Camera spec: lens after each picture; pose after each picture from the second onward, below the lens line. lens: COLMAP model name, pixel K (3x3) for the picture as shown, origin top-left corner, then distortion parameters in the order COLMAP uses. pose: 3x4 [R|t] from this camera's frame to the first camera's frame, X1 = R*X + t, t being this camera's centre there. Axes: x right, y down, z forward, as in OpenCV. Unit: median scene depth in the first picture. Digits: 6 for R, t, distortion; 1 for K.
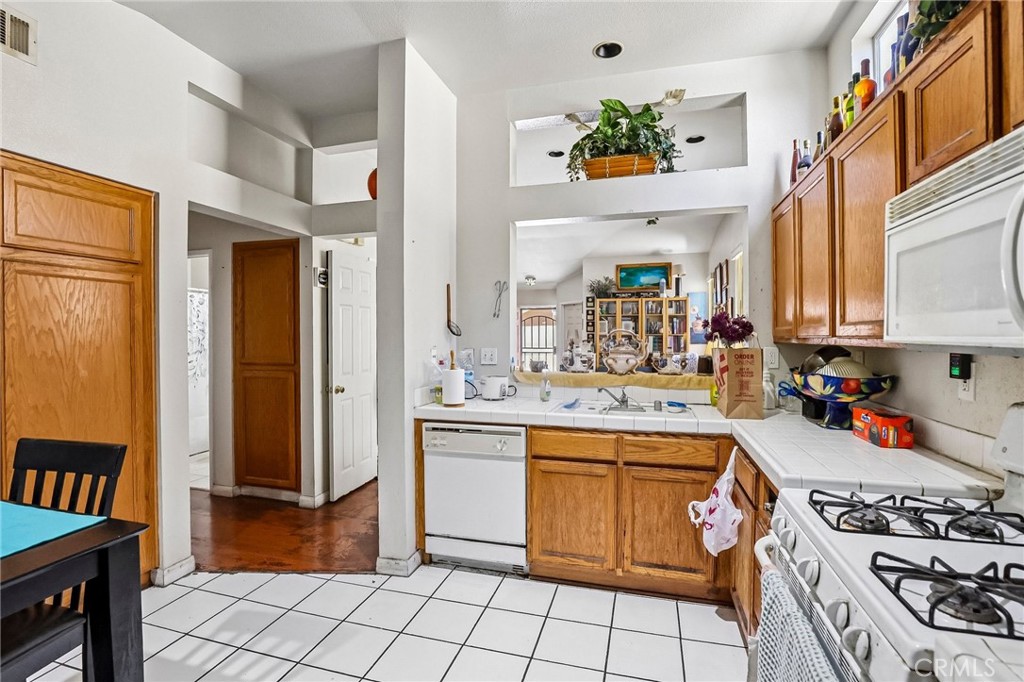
lens RADIAL K [[479.6, 0, 512.0], [0, 479.6, 341.0], [0, 0, 1]] dist [-0.003503, -0.000482]
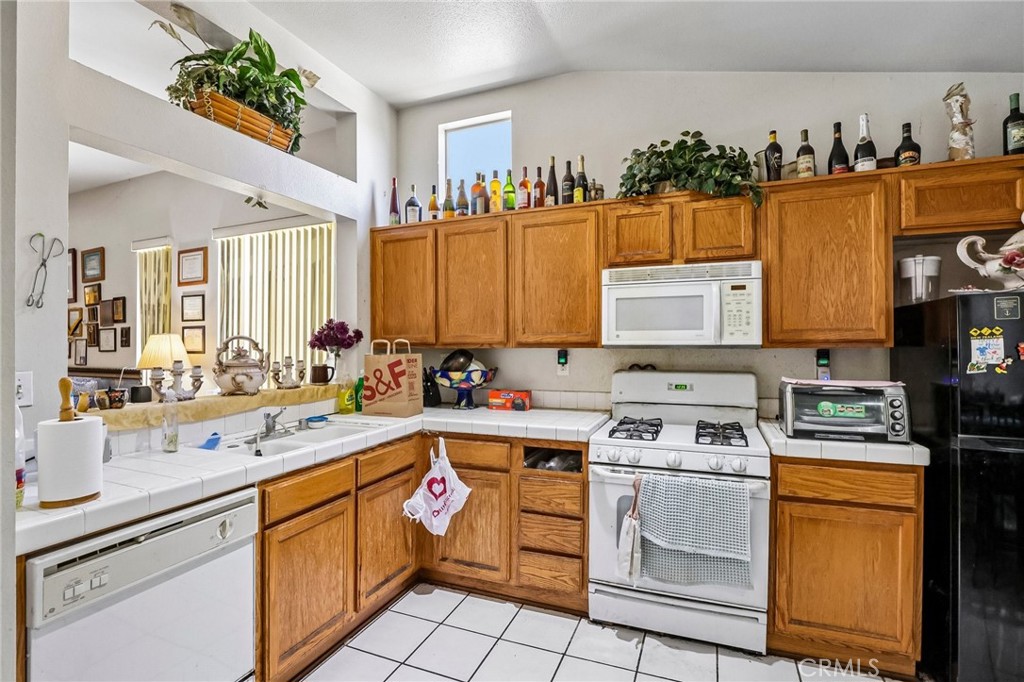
lens RADIAL K [[479.6, 0, 512.0], [0, 479.6, 341.0], [0, 0, 1]] dist [-0.003503, -0.000482]
pose [[0.114098, -0.003293, 0.993464, -0.572319], [0.014789, 0.999889, 0.001616, -0.012024], [-0.993359, 0.014508, 0.114134, 0.582098]]
